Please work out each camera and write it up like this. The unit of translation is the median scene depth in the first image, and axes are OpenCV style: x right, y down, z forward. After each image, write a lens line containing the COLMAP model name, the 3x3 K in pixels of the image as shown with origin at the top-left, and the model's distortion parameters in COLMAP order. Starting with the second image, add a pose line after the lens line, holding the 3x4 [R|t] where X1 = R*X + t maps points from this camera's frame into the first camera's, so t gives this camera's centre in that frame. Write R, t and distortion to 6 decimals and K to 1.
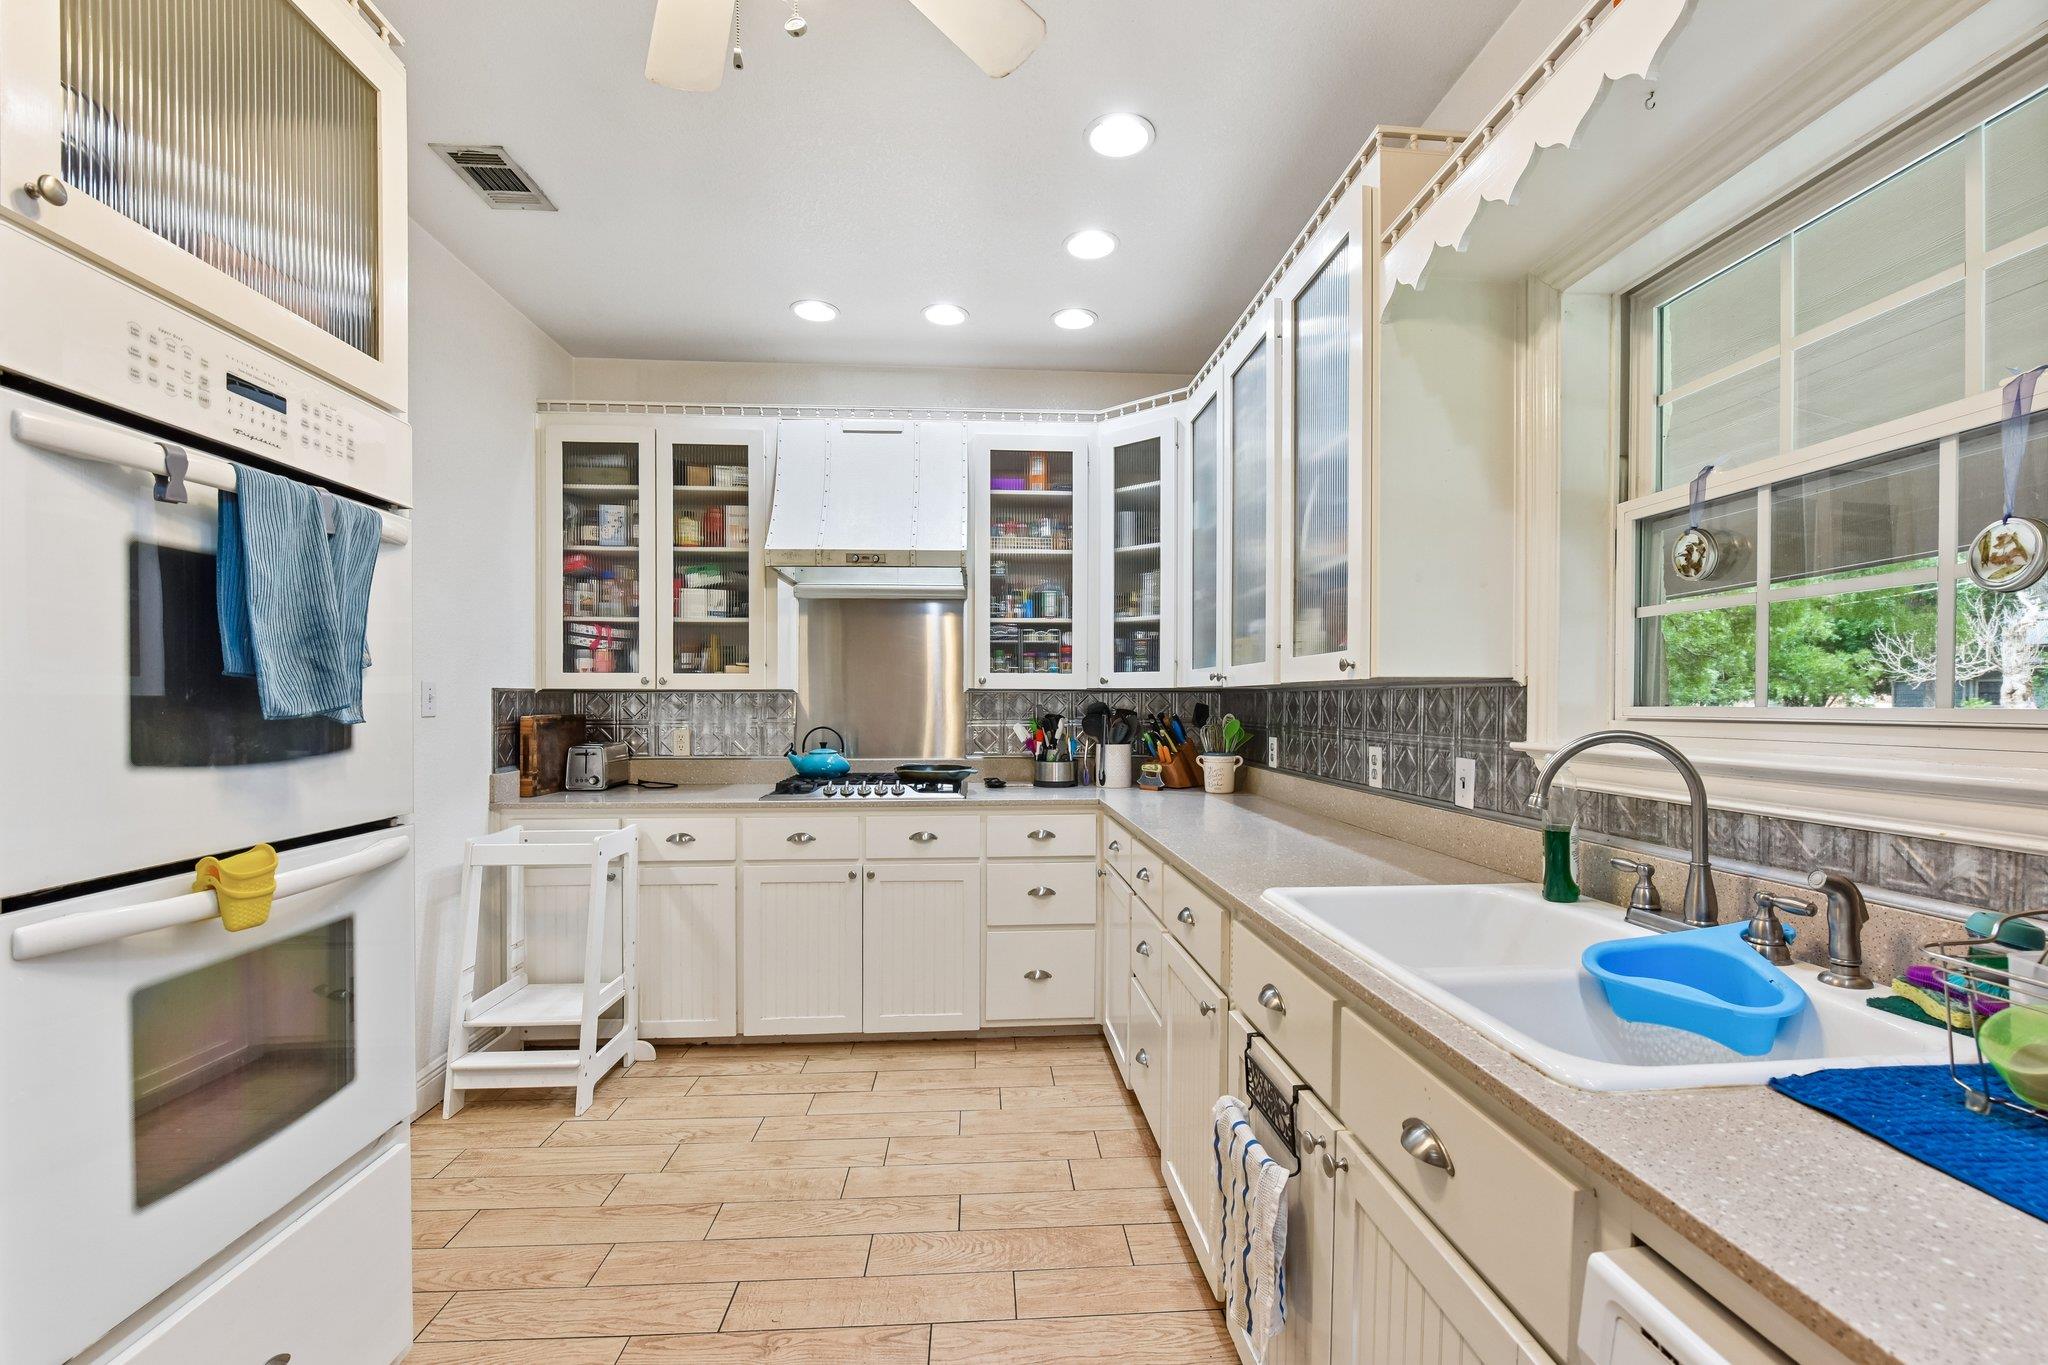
lens RADIAL K [[837.9, 0, 1045.8], [0, 837.9, 705.7], [0, 0, 1]] dist [-0.008736, -0.000355]
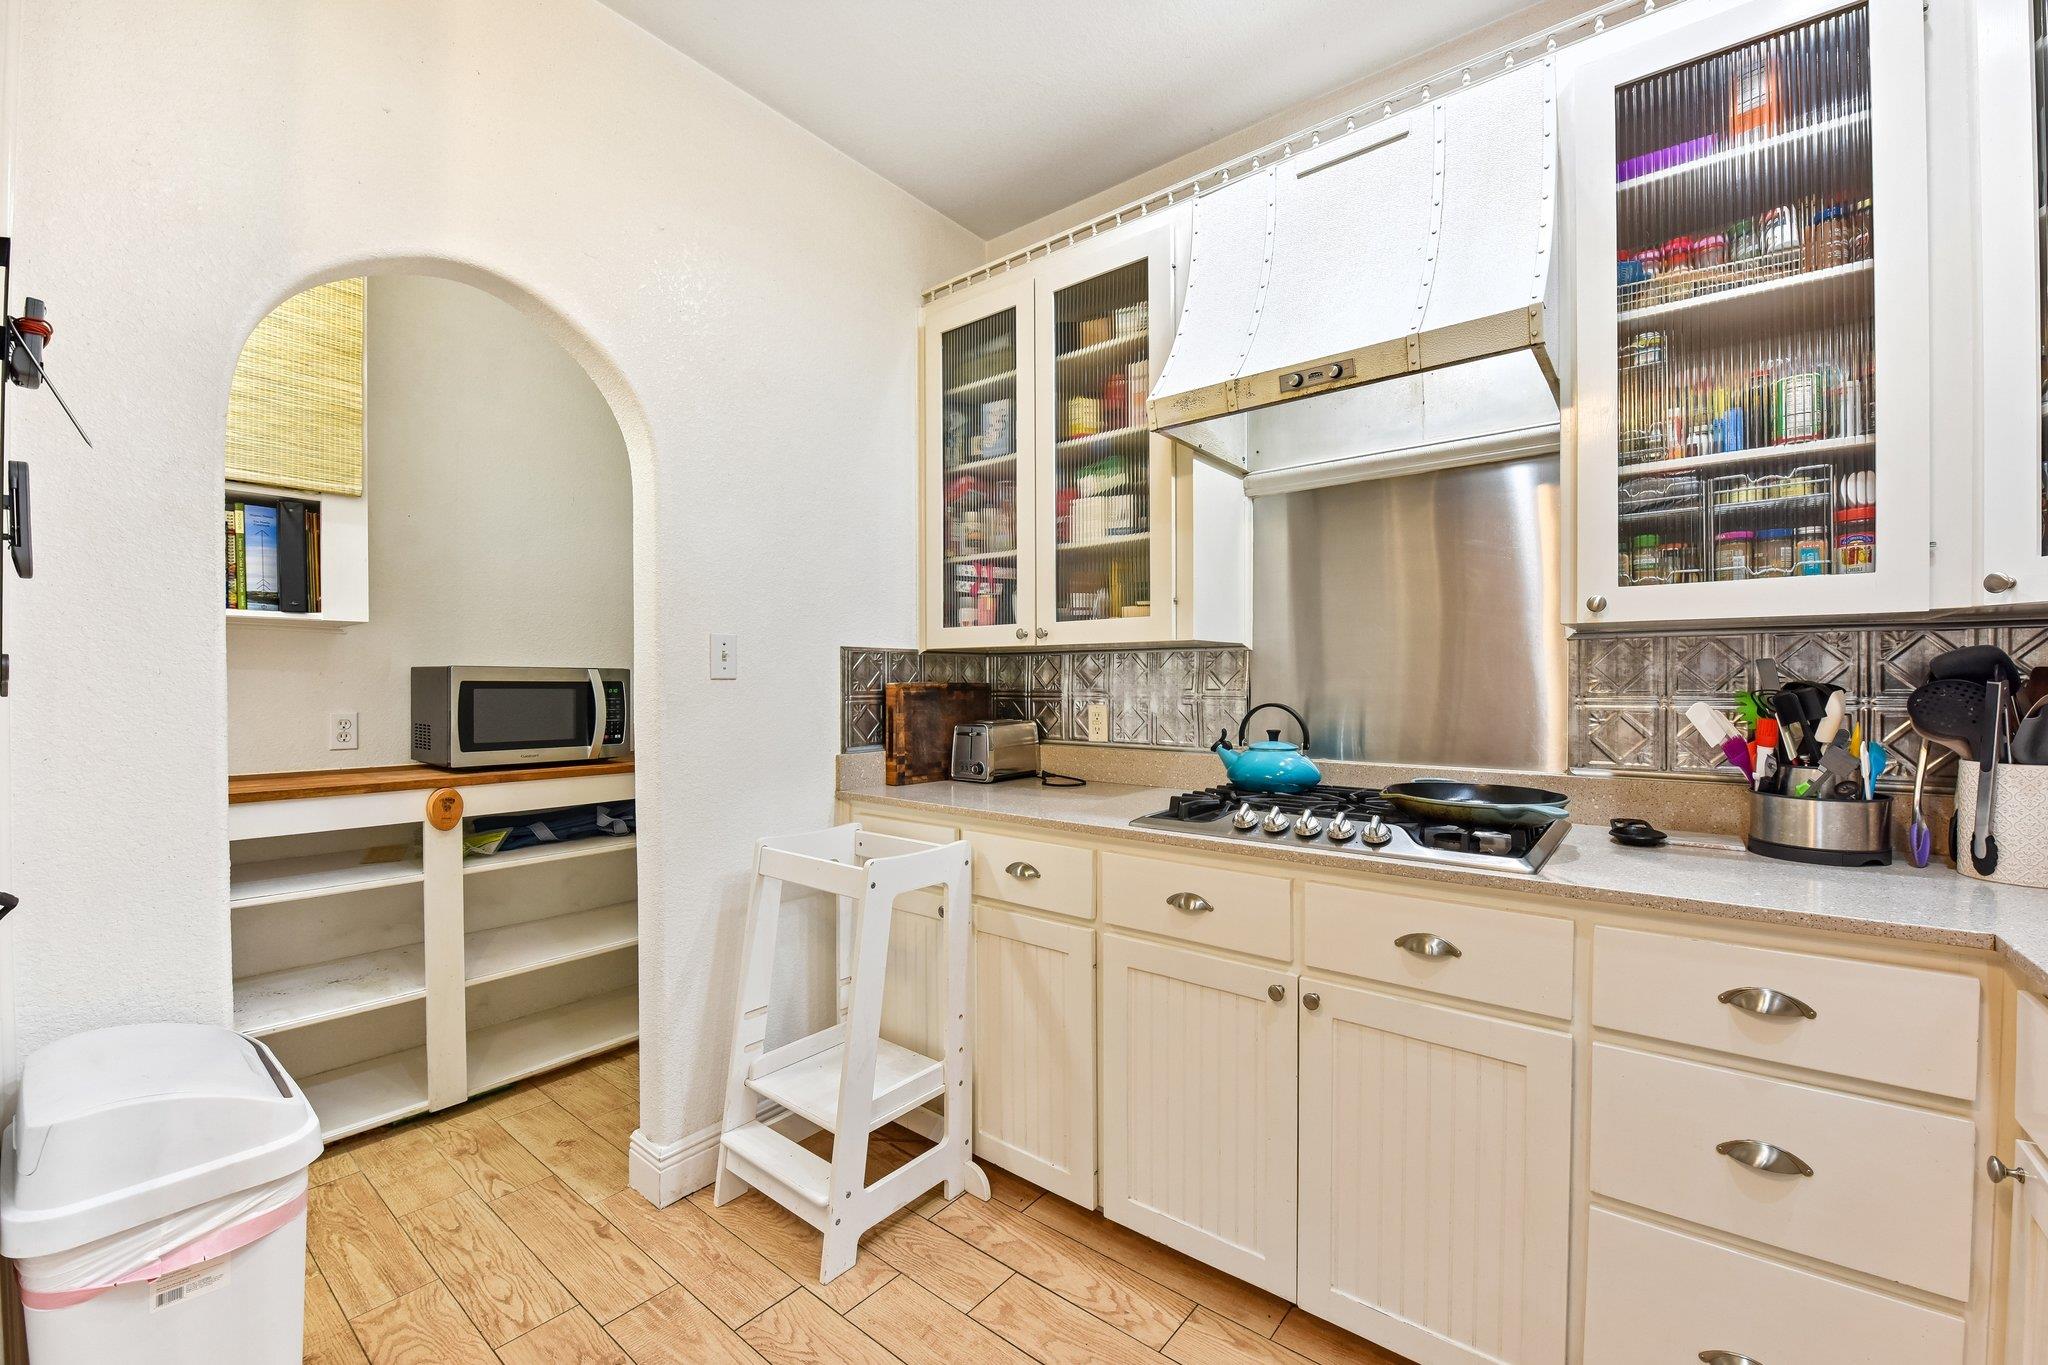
lens RADIAL K [[829.8, 0, 1015.8], [0, 829.8, 685.2], [0, 0, 1]] dist [-0.001640, -0.009845]
pose [[0.734797, 0.001025, -0.678286, -0.004344], [-0.003457, 0.999992, -0.002233, 0.014628], [0.678278, 0.003986, 0.734795, 0.467618]]
